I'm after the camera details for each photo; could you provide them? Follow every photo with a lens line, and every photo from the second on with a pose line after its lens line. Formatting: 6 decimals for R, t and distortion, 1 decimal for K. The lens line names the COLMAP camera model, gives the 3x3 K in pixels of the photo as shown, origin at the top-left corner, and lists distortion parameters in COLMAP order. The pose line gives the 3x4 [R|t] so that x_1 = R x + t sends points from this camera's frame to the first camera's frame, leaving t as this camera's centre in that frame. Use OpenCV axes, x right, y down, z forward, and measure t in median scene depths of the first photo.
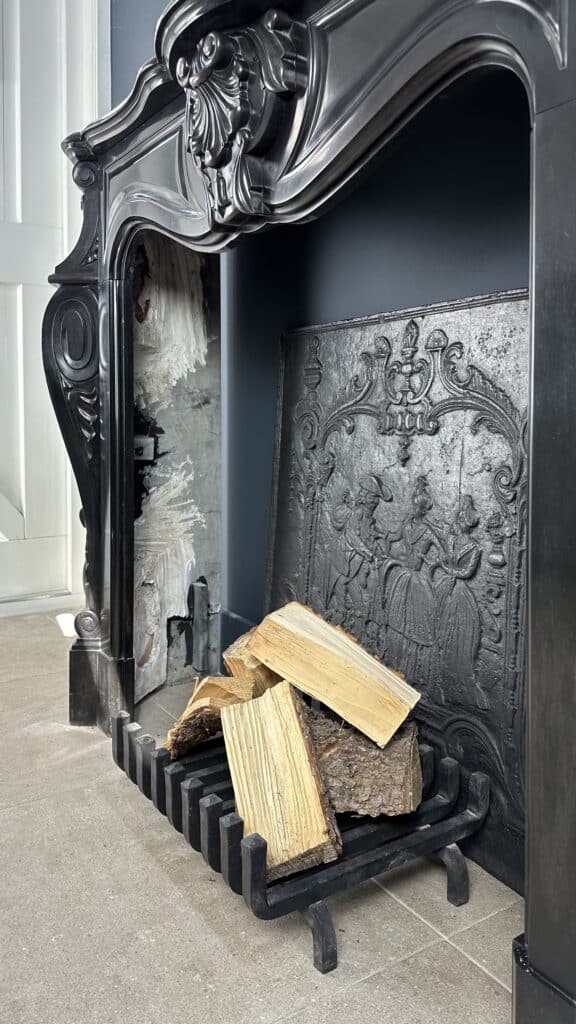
lens RADIAL K [[756.1, 0, 218.0], [0, 756.1, 438.9], [0, 0, 1]] dist [0.065074, -0.053244]
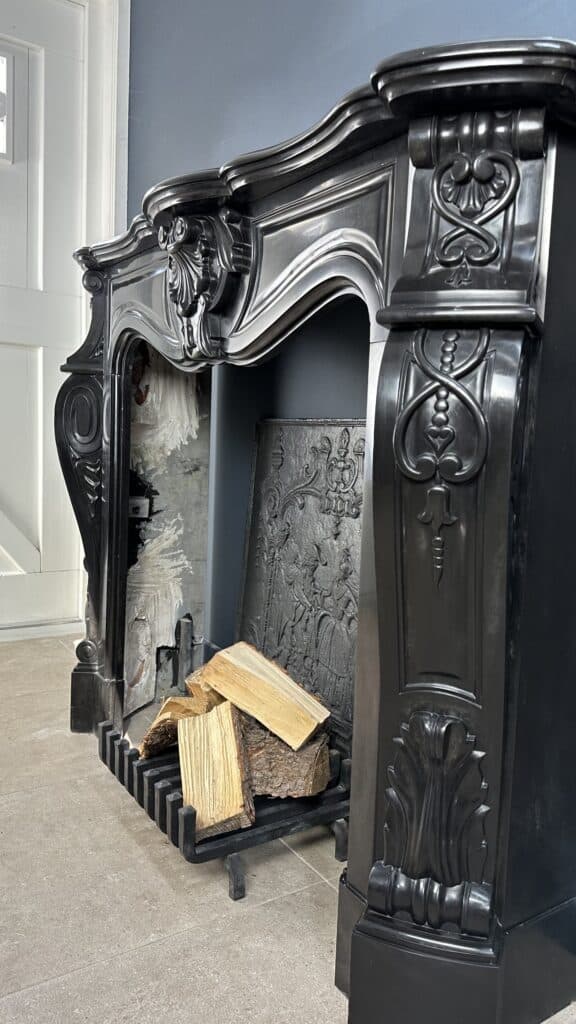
lens RADIAL K [[738.6, 0, 289.5], [0, 738.6, 506.8], [0, 0, 1]] dist [0.065643, -0.135751]
pose [[0.997036, 0.042703, 0.064005, 0.074782], [-0.046039, 0.997607, 0.051585, -0.072166], [-0.061649, -0.054378, 0.996615, -0.219518]]
